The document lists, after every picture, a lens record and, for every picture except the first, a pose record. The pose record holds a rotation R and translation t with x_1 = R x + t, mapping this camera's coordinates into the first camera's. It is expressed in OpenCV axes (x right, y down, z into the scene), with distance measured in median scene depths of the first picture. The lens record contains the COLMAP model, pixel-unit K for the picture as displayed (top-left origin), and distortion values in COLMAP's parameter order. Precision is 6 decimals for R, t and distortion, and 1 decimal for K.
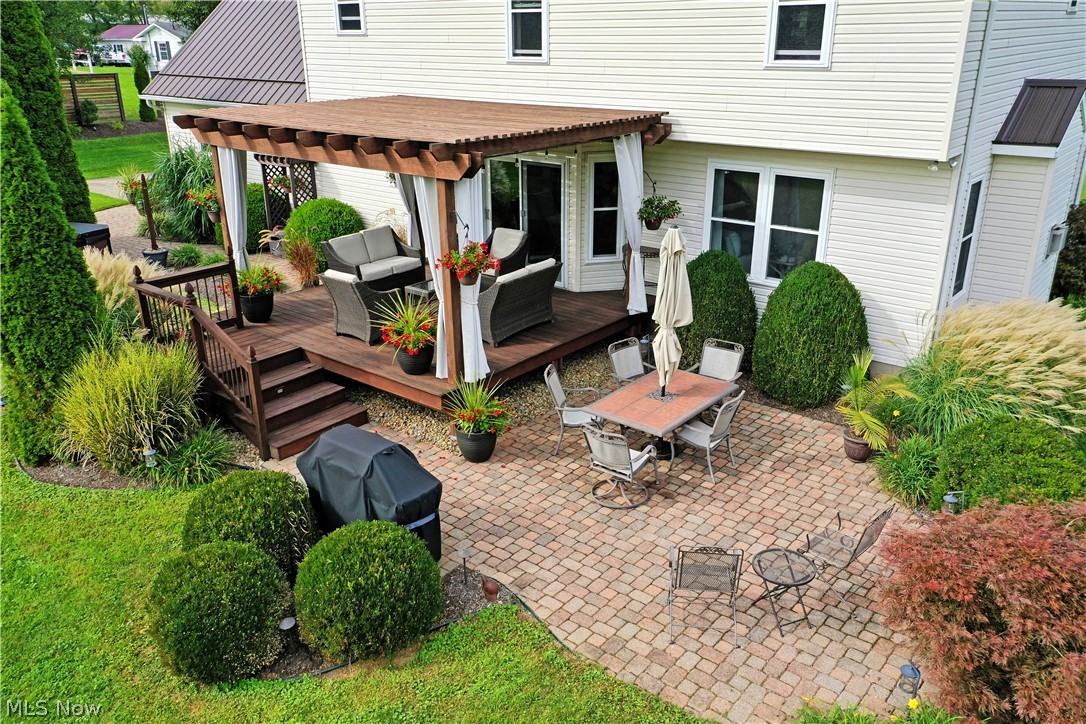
lens RADIAL K [[882.0, 0, 543.0], [0, 882.0, 362.0], [0, 0, 1]] dist [0.028134, -0.008599]
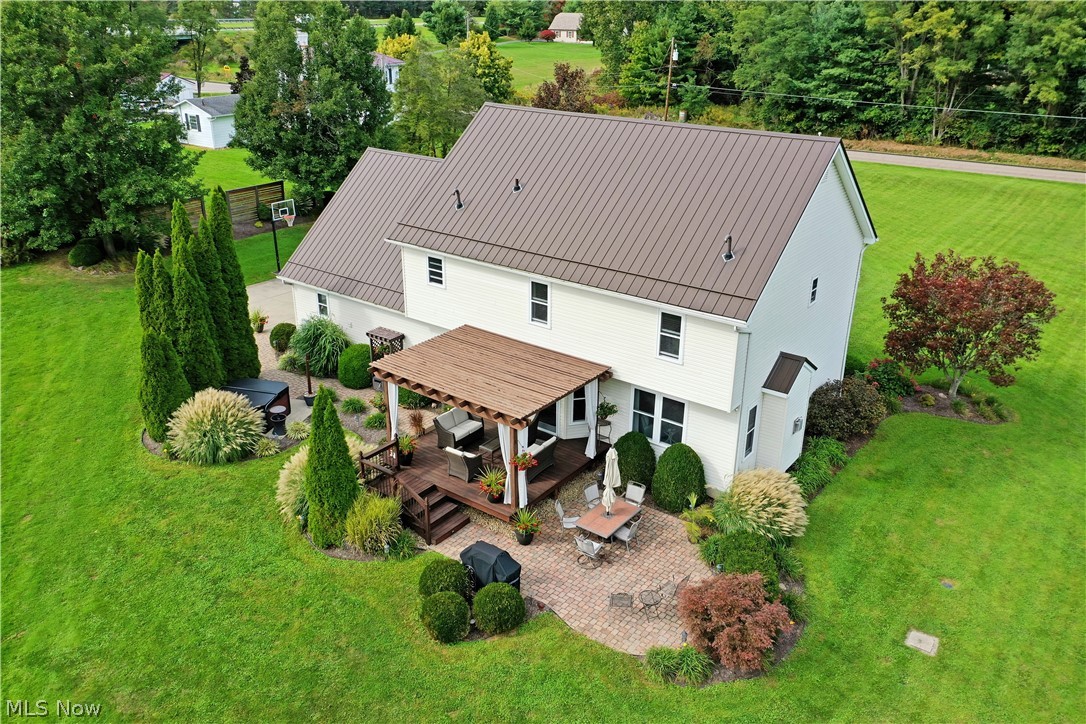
lens RADIAL K [[868.5, 0, 543.0], [0, 868.5, 362.0], [0, 0, 1]] dist [0.019301, 0.002083]
pose [[0.998918, -0.003941, 0.046349, -0.133309], [0.002673, 0.999622, 0.027368, -0.421662], [-0.046439, -0.027214, 0.998550, -1.220337]]
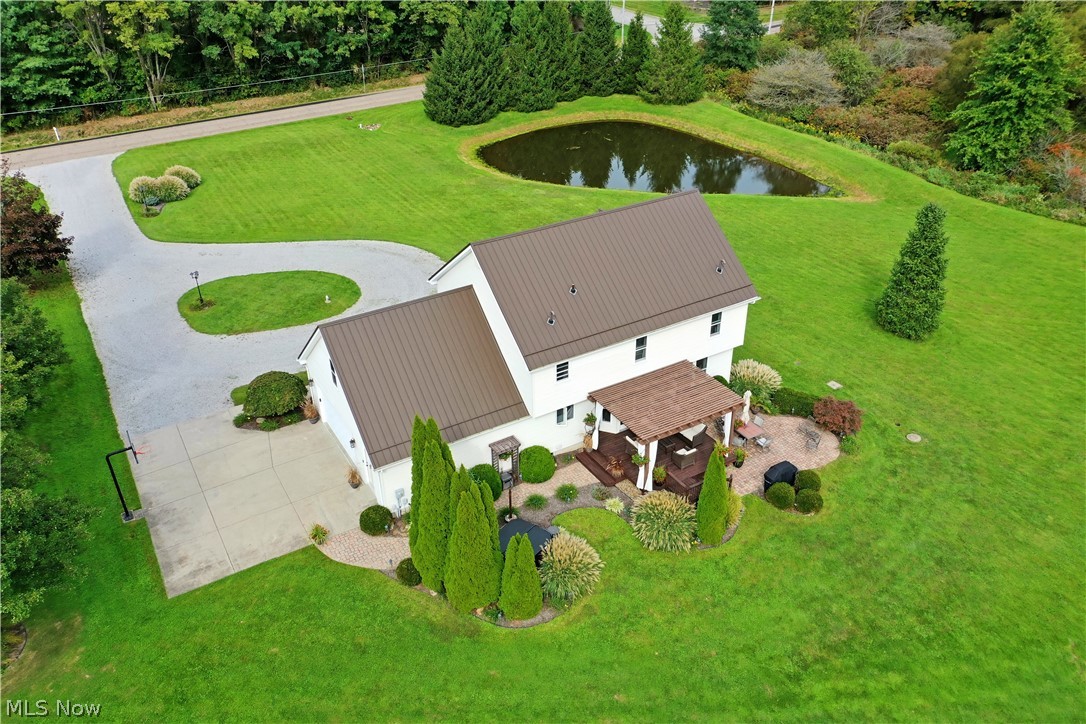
lens RADIAL K [[882.0, 0, 543.0], [0, 882.0, 362.0], [0, 0, 1]] dist [0.028134, -0.008599]
pose [[0.330083, -0.483633, 0.810645, -3.329233], [0.350631, 0.860153, 0.370398, -2.055202], [-0.876415, 0.161975, 0.453498, -0.111533]]
